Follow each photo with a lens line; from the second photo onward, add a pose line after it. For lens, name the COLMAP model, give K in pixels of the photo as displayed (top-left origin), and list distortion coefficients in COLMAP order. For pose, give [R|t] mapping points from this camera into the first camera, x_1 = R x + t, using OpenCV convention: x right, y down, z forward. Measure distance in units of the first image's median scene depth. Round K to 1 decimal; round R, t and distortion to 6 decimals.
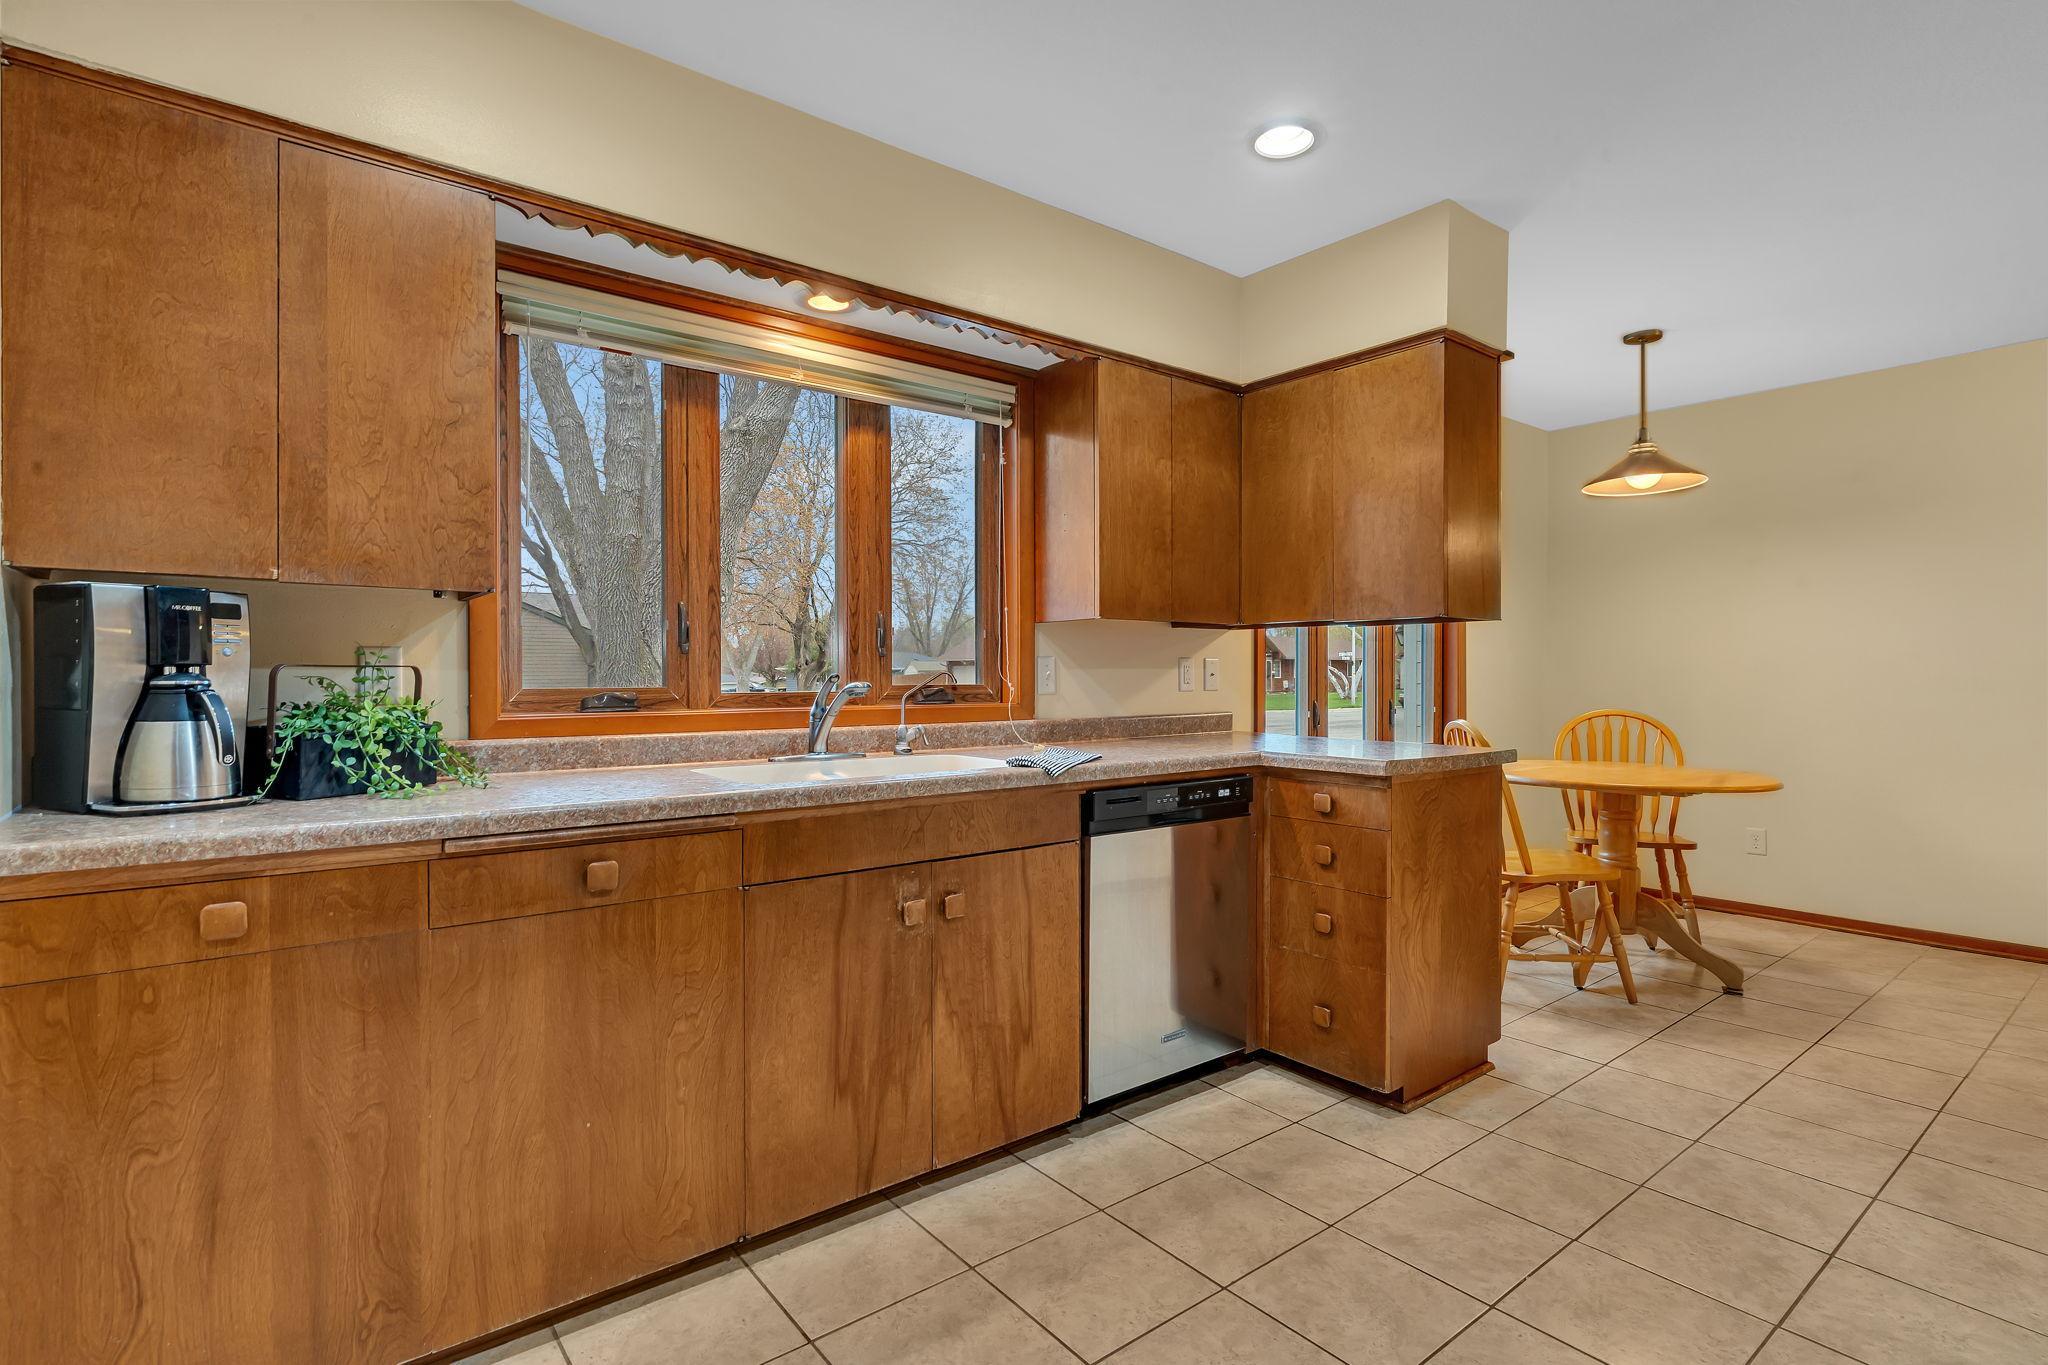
lens RADIAL K [[985.8, 0, 1010.2], [0, 985.8, 680.1], [0, 0, 1]] dist [-0.001242, 0.000901]
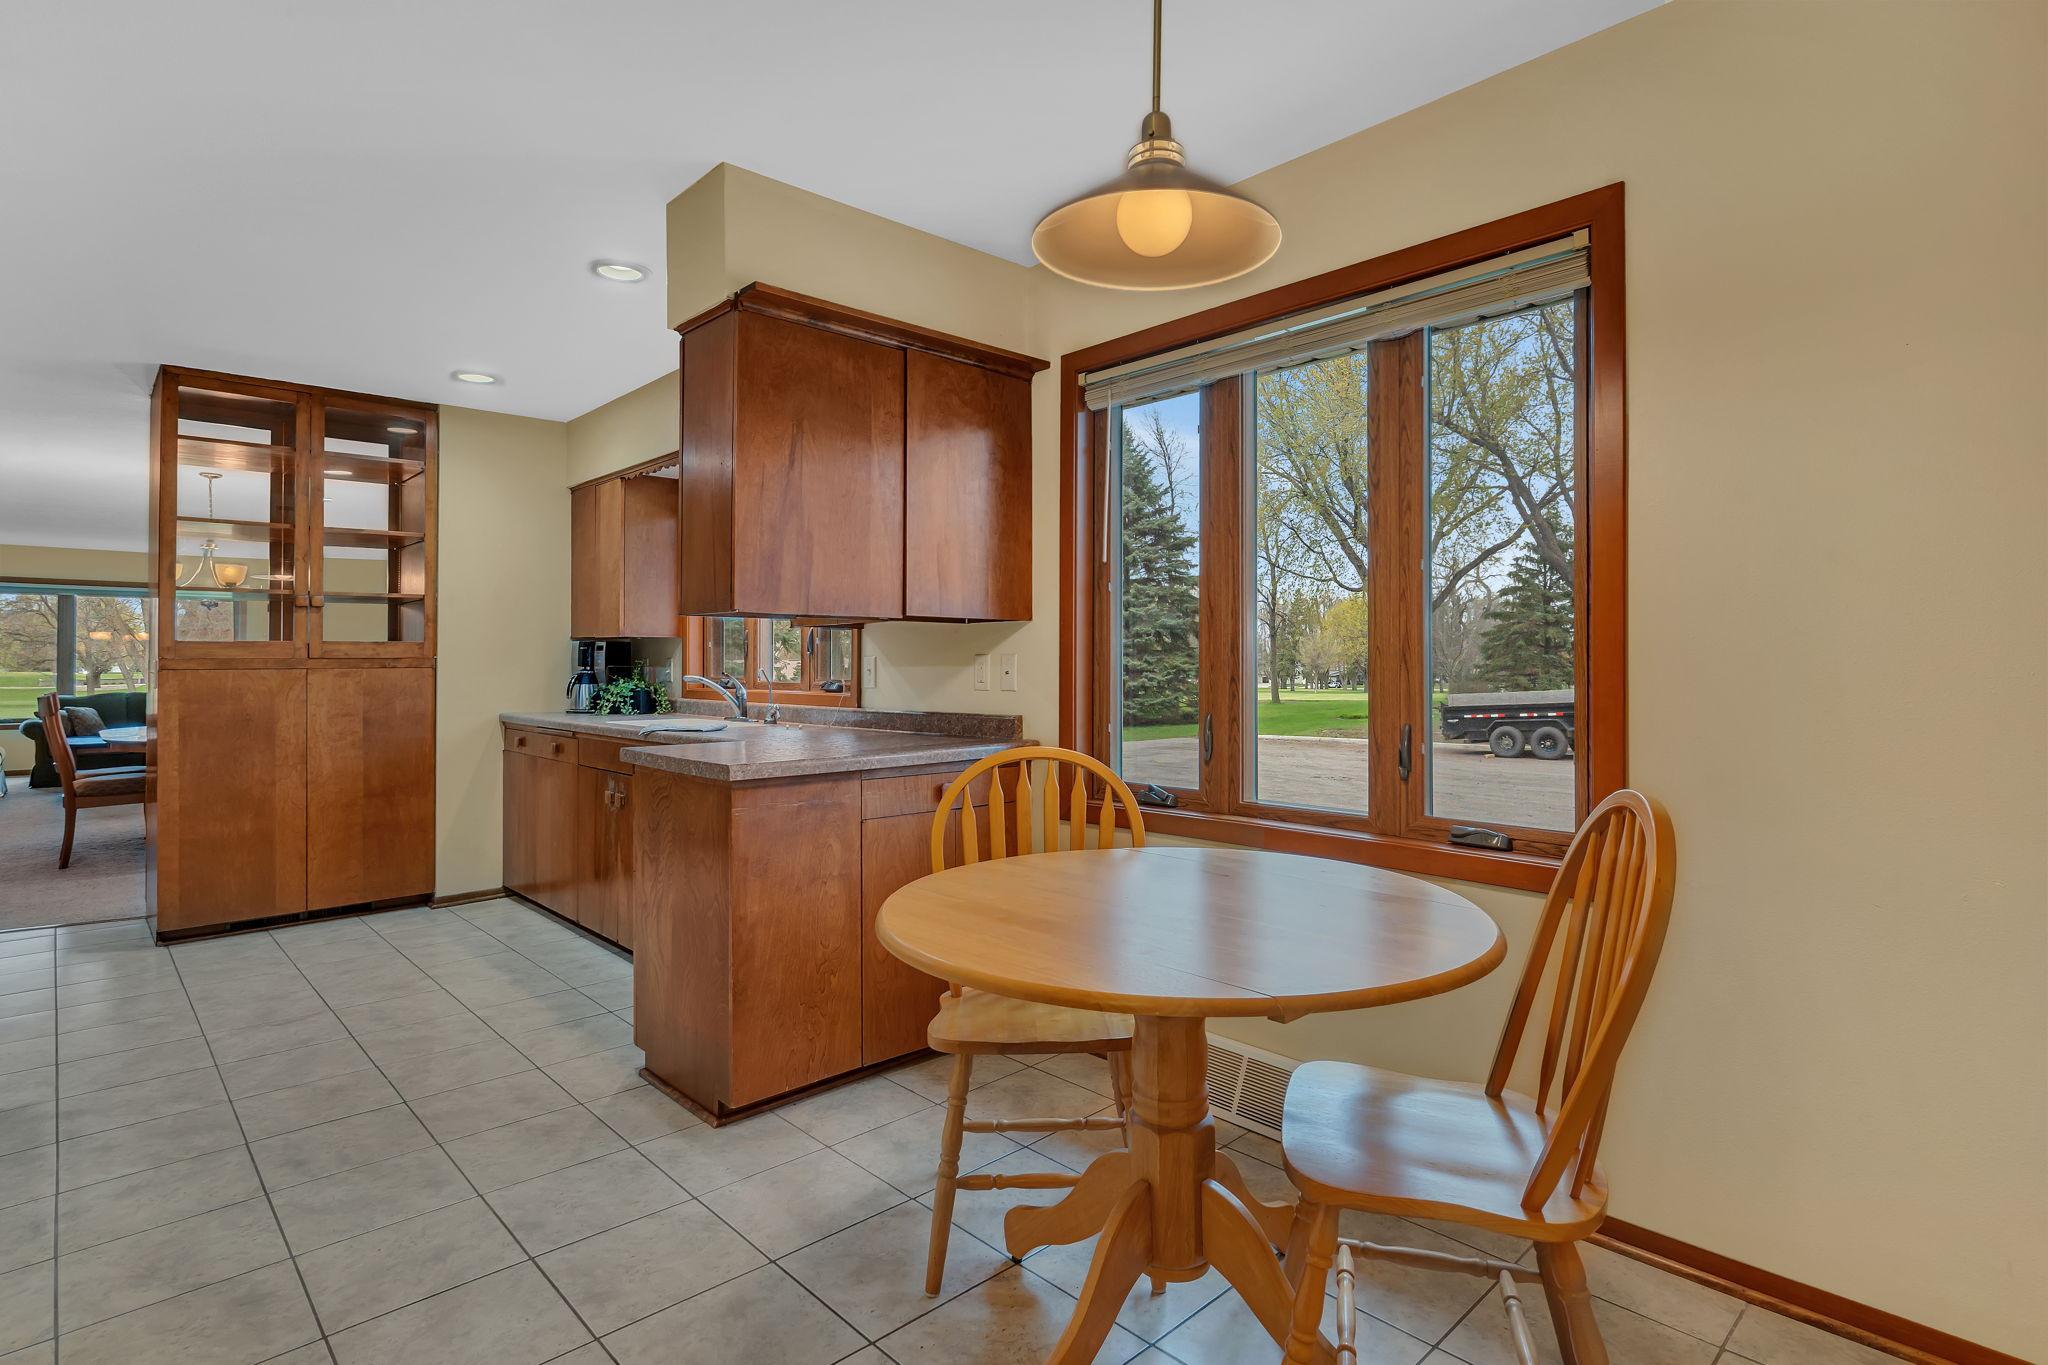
lens RADIAL K [[985.8, 0, 1017.5], [0, 985.8, 654.4], [0, 0, 1]] dist [-0.001242, 0.000901]
pose [[0.113952, -0.010199, -0.993434, 1.745954], [-0.006335, 0.999920, -0.010992, -0.020002], [0.993466, 0.007546, 0.113878, 1.460928]]
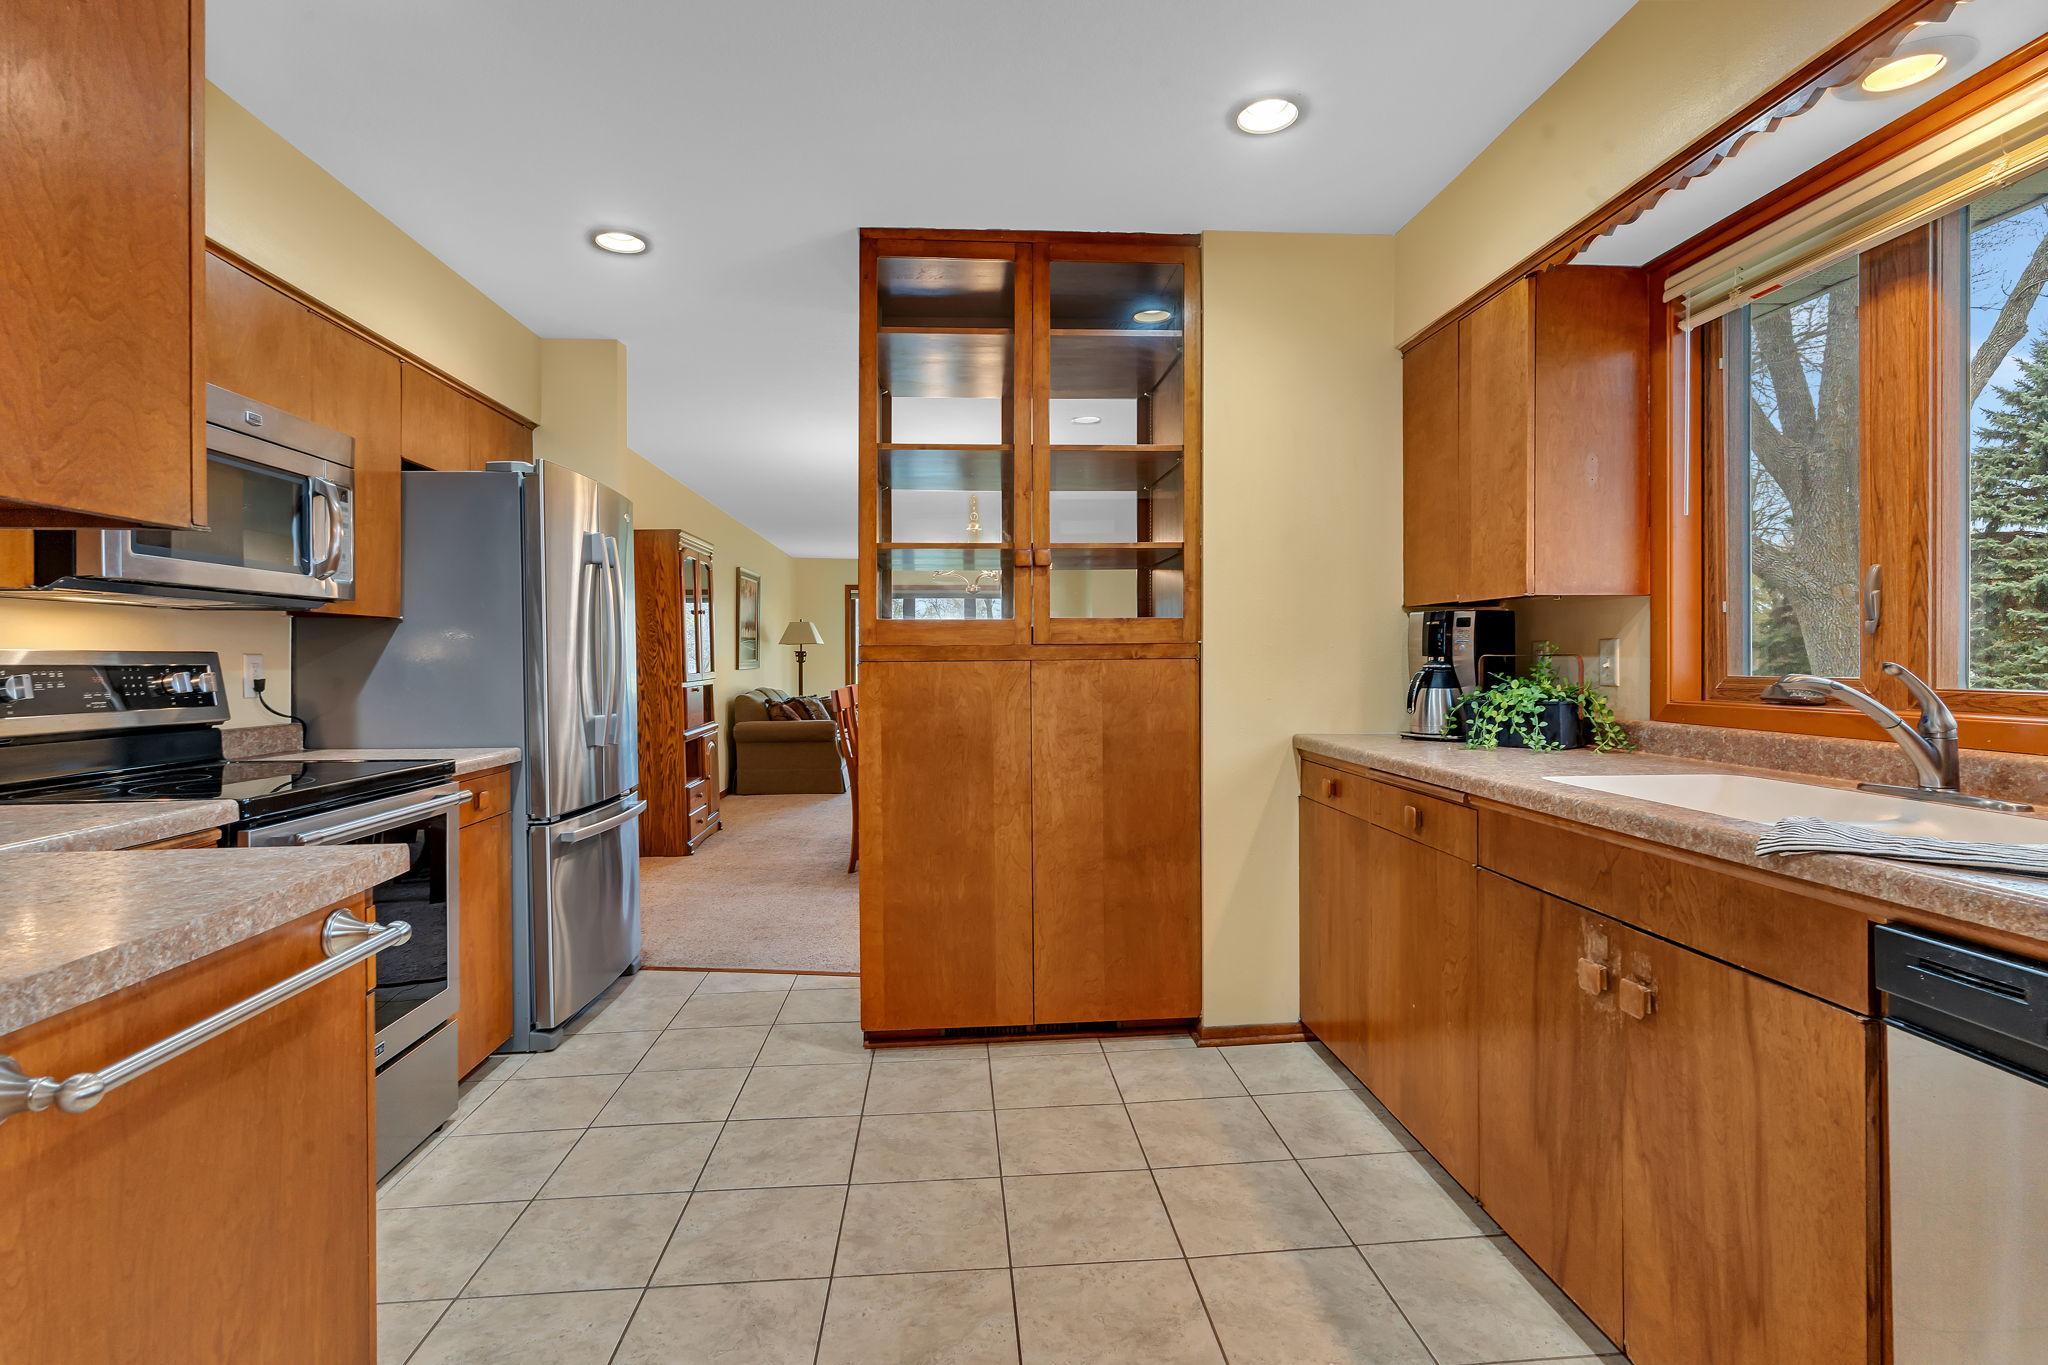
lens RADIAL K [[985.8, 0, 1027.6], [0, 985.8, 669.4], [0, 0, 1]] dist [-0.001242, 0.000901]
pose [[-0.545374, 0.008696, -0.838147, 0.726835], [-0.003116, 0.999918, 0.012402, -0.008216], [0.838187, 0.009375, -0.545303, 0.984097]]
